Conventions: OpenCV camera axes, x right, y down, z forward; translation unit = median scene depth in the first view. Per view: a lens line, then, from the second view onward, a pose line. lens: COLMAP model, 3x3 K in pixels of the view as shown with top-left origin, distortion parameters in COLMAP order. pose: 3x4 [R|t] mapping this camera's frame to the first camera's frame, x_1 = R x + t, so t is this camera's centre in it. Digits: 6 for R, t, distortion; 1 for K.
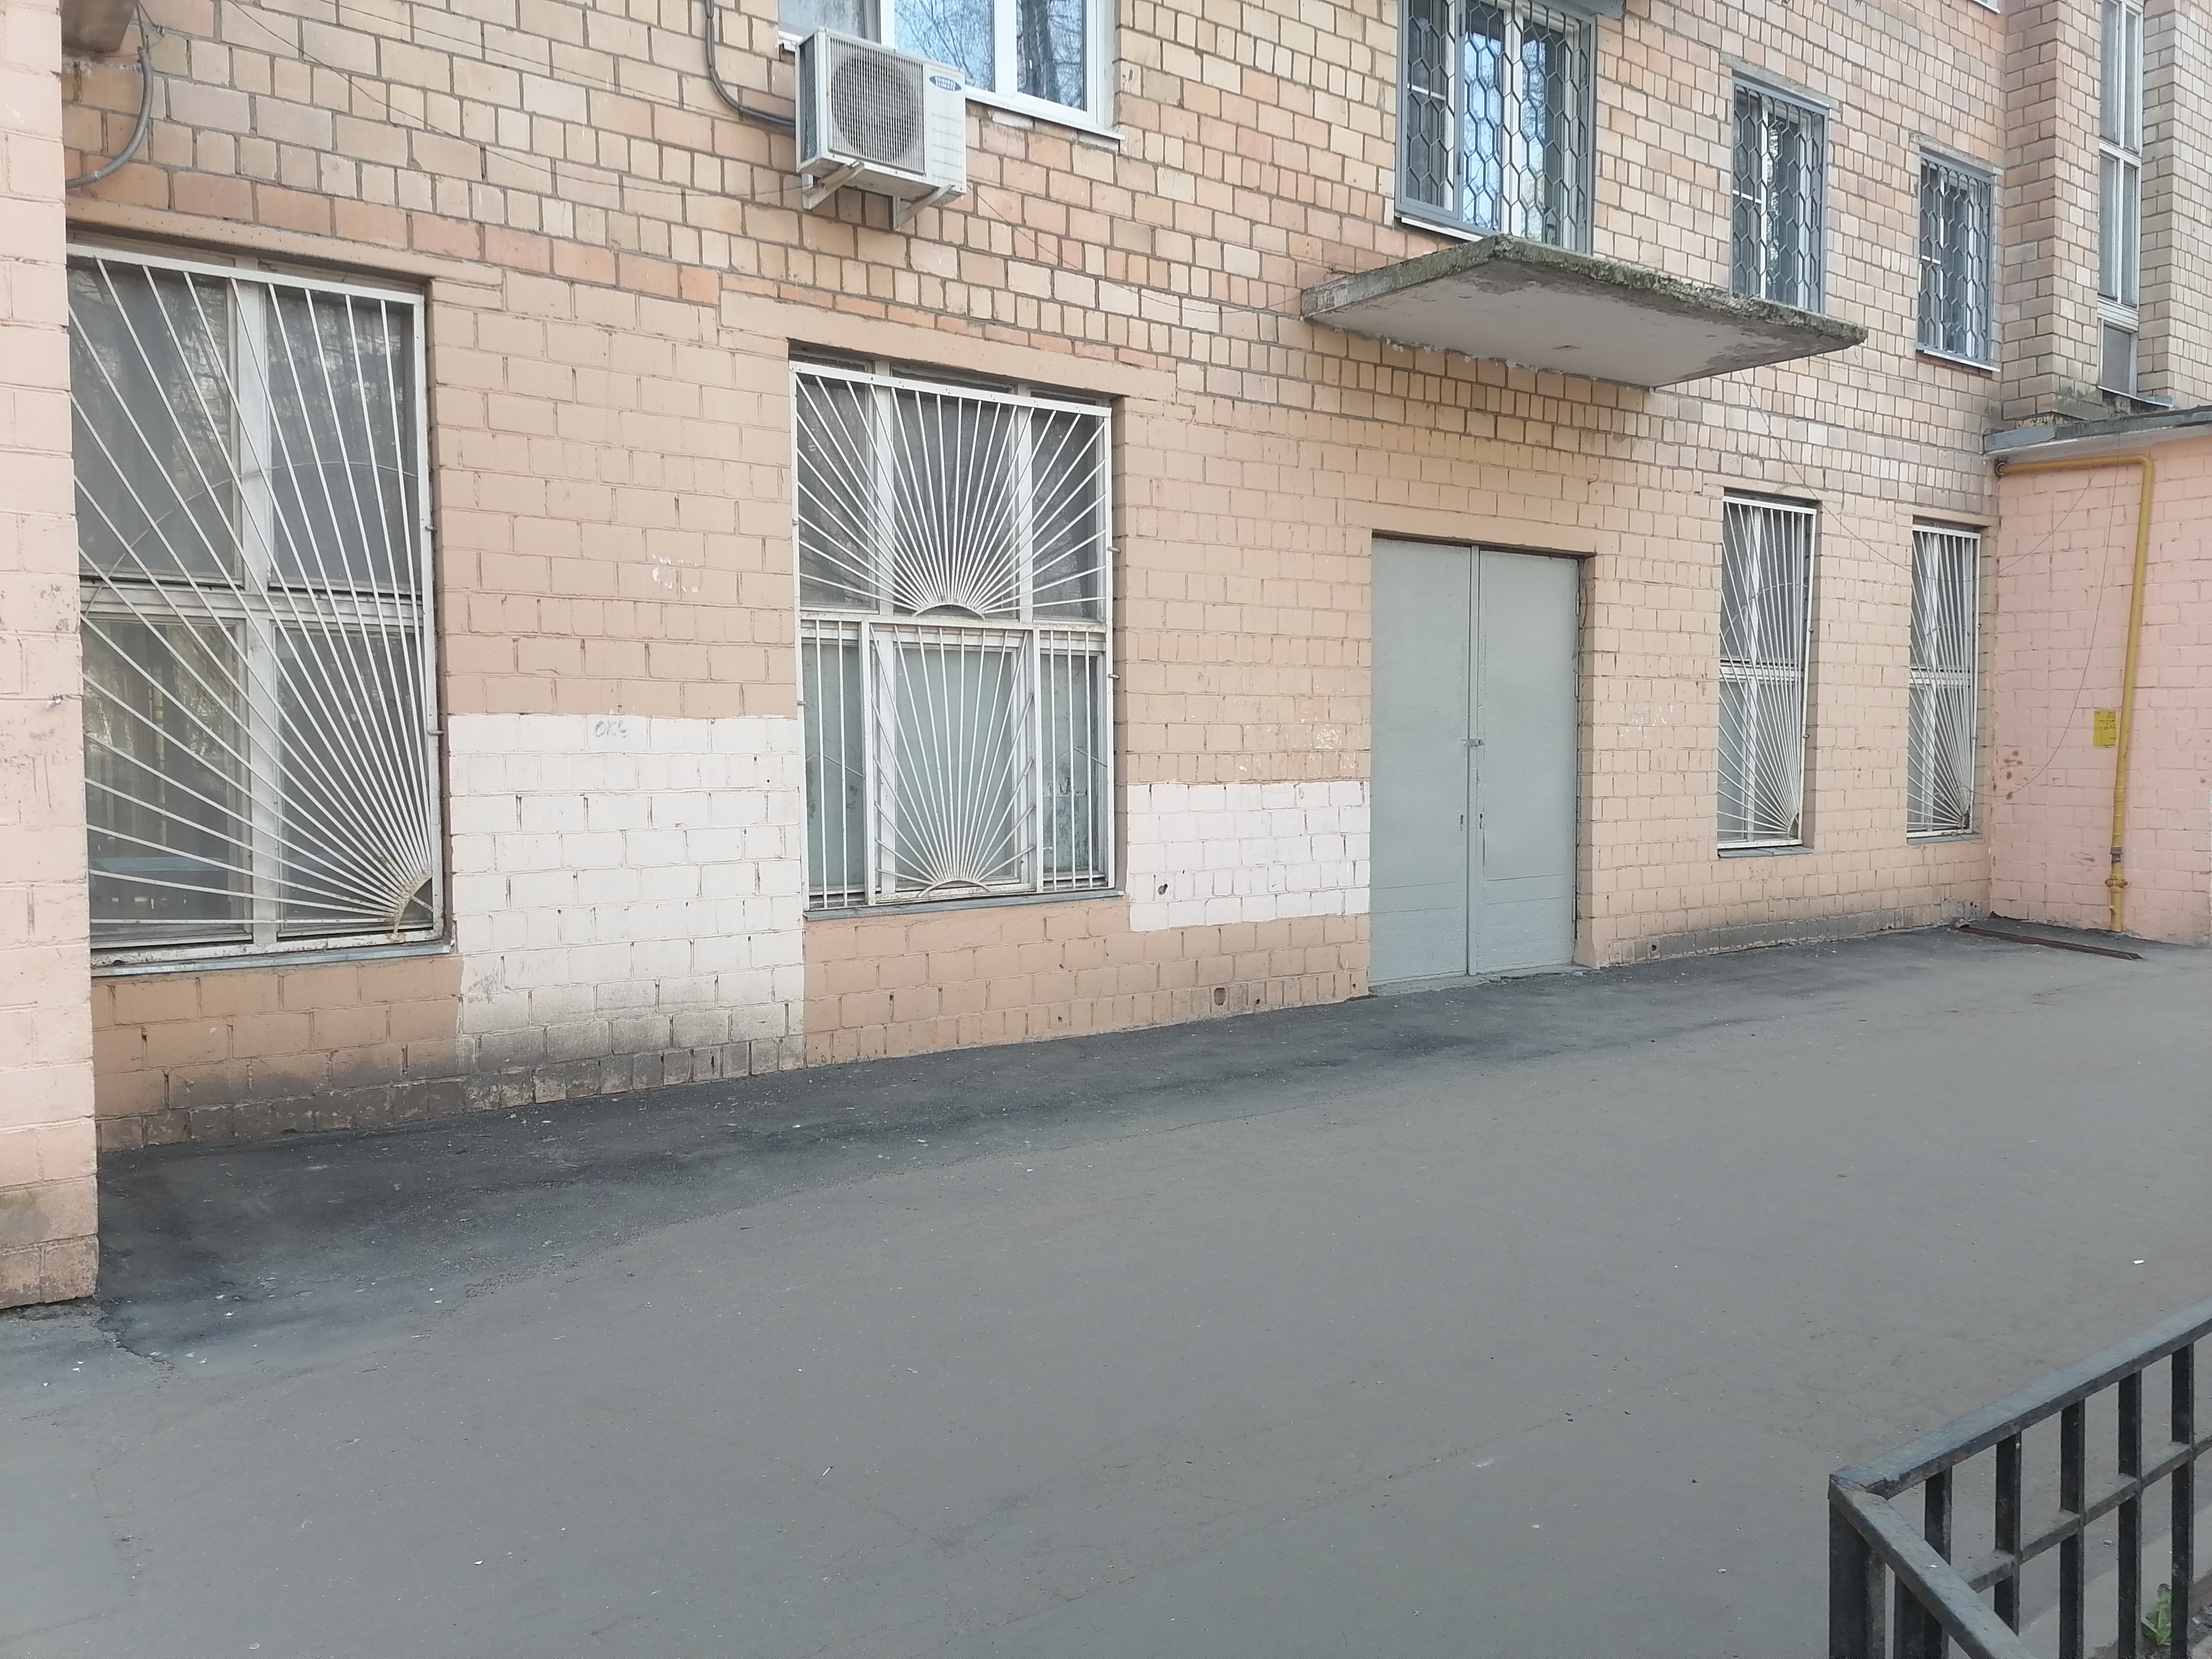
lens RADIAL K [[1162.3, 0, 1106.6], [0, 1162.3, 781.3], [0, 0, 1]] dist [0.052900, -0.032714]
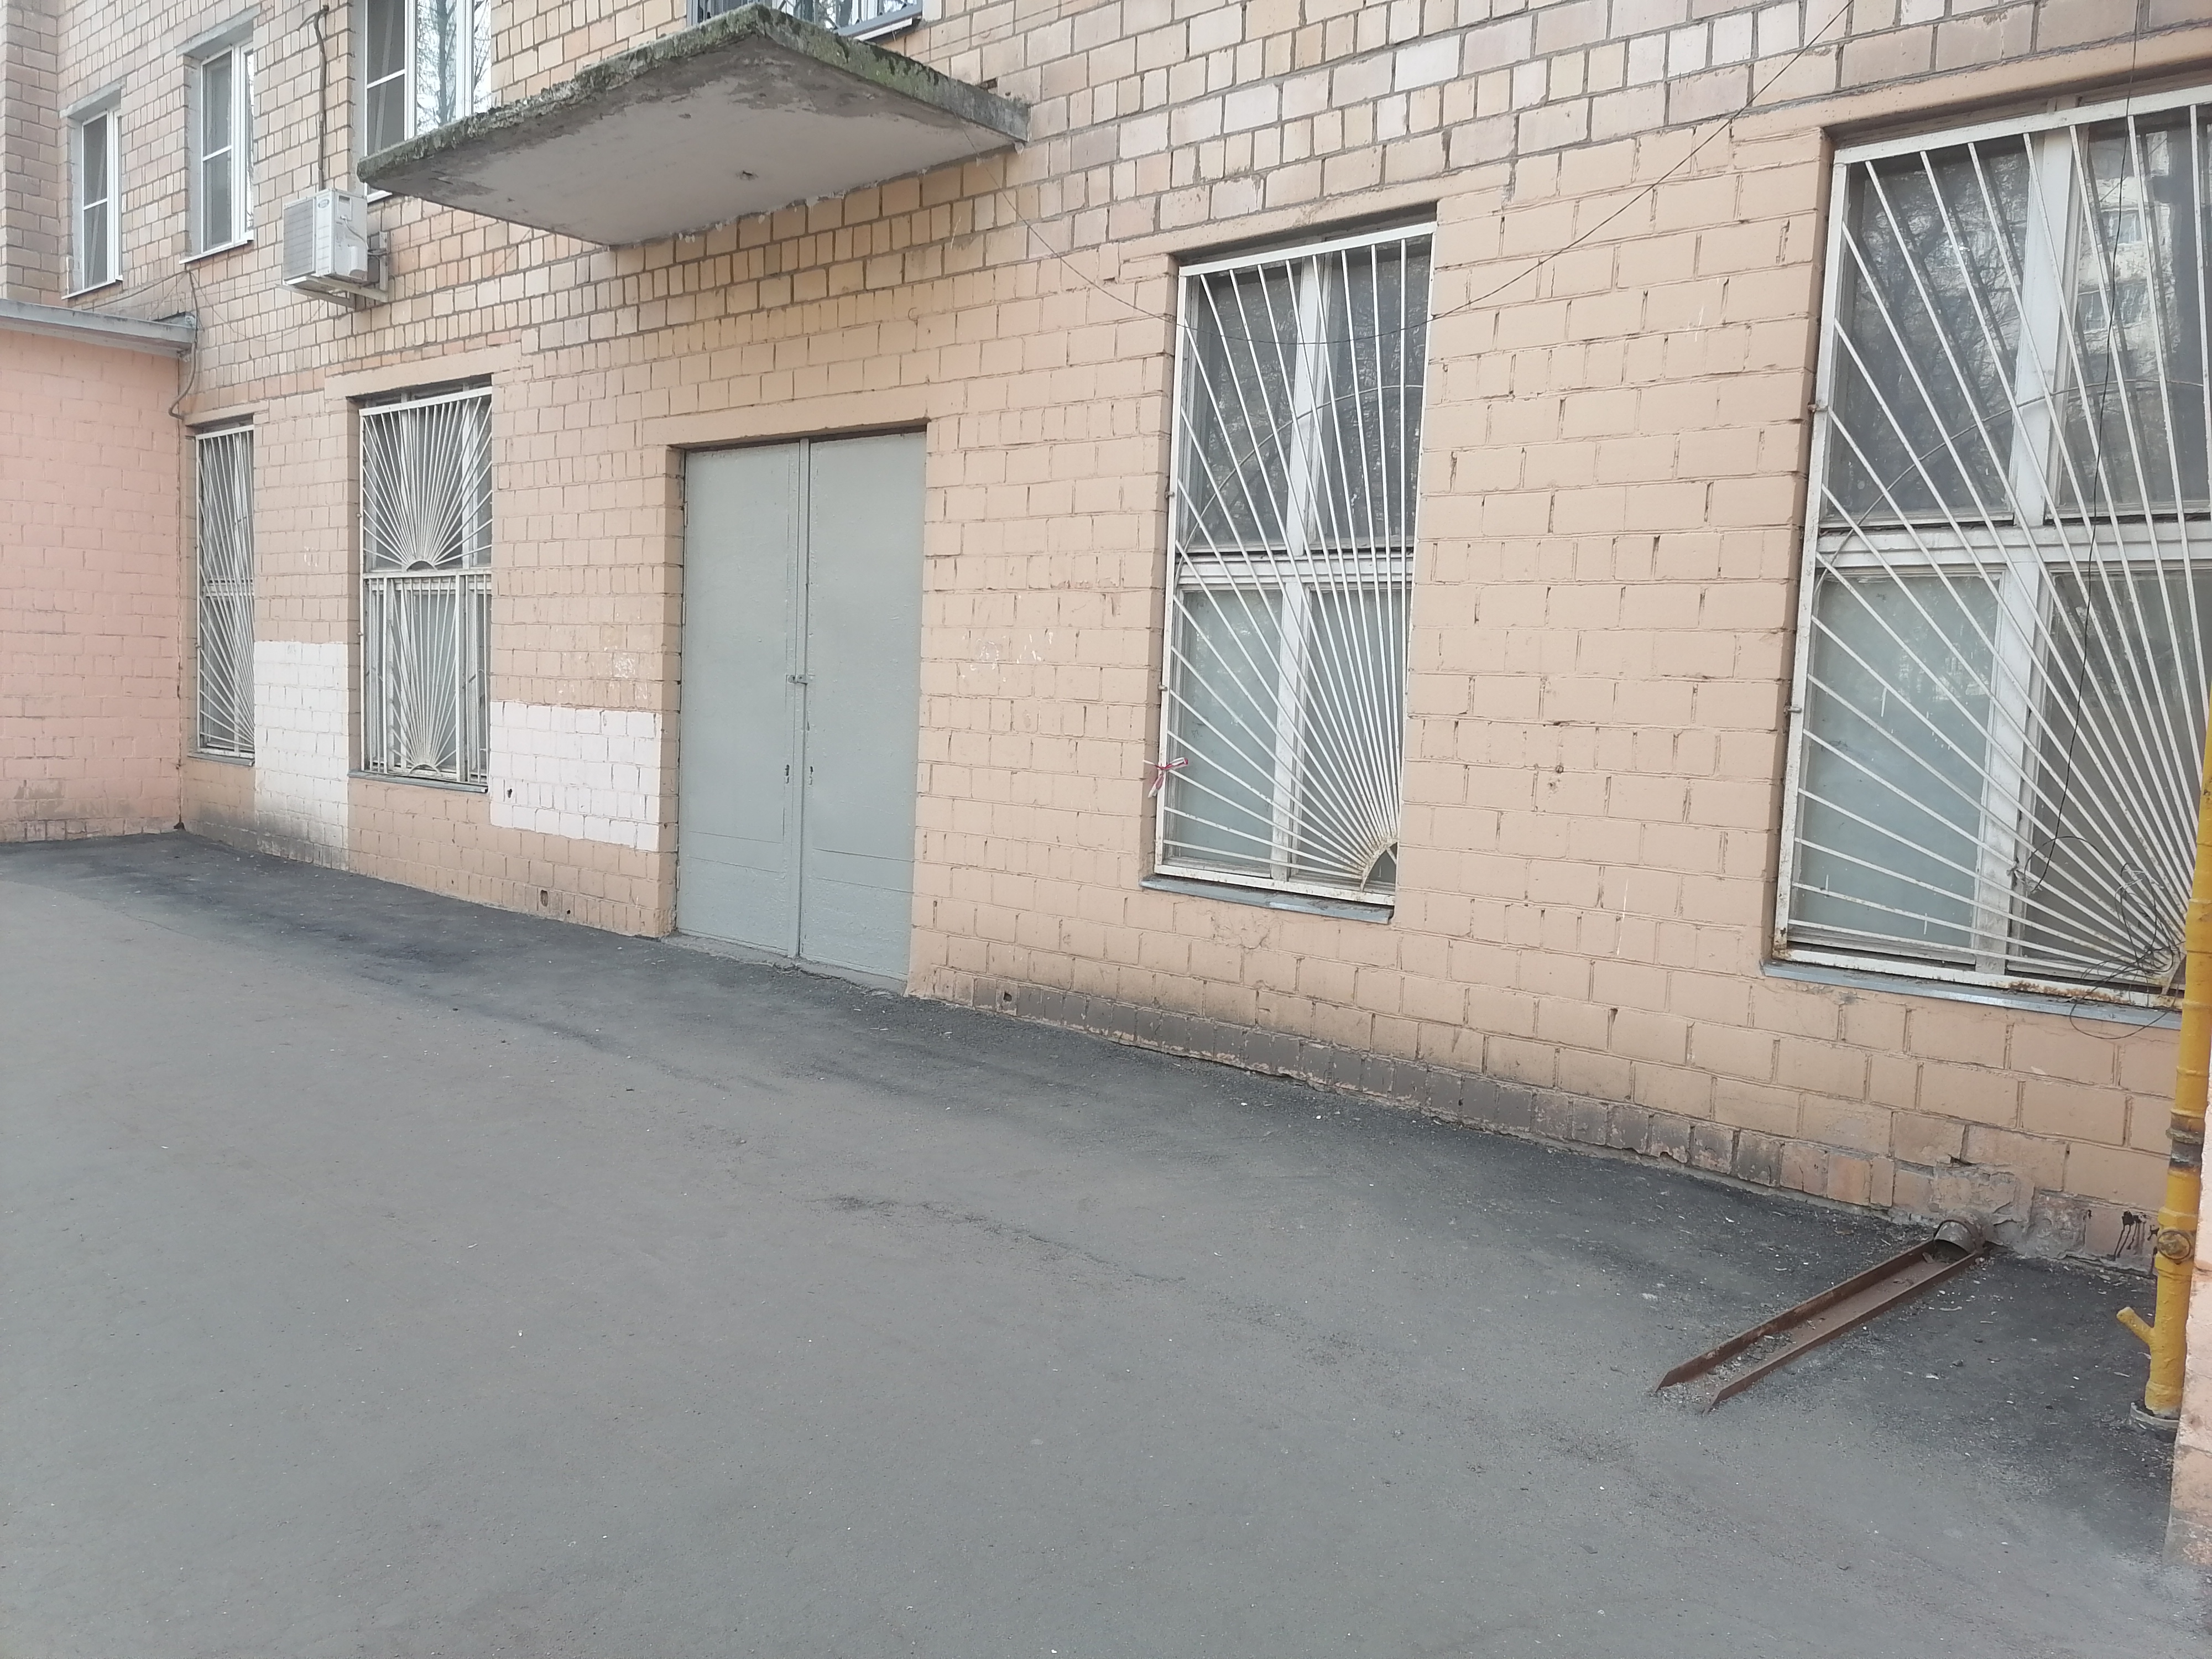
lens RADIAL K [[1657.4, 0, 1093.2], [0, 1657.4, 825.6], [0, 0, 1]] dist [0.113479, -0.142303]
pose [[0.353017, 0.089454, -0.931331, 1.618013], [-0.071246, 0.995099, 0.068574, -0.027775], [0.932900, 0.042146, 0.357660, 0.843090]]
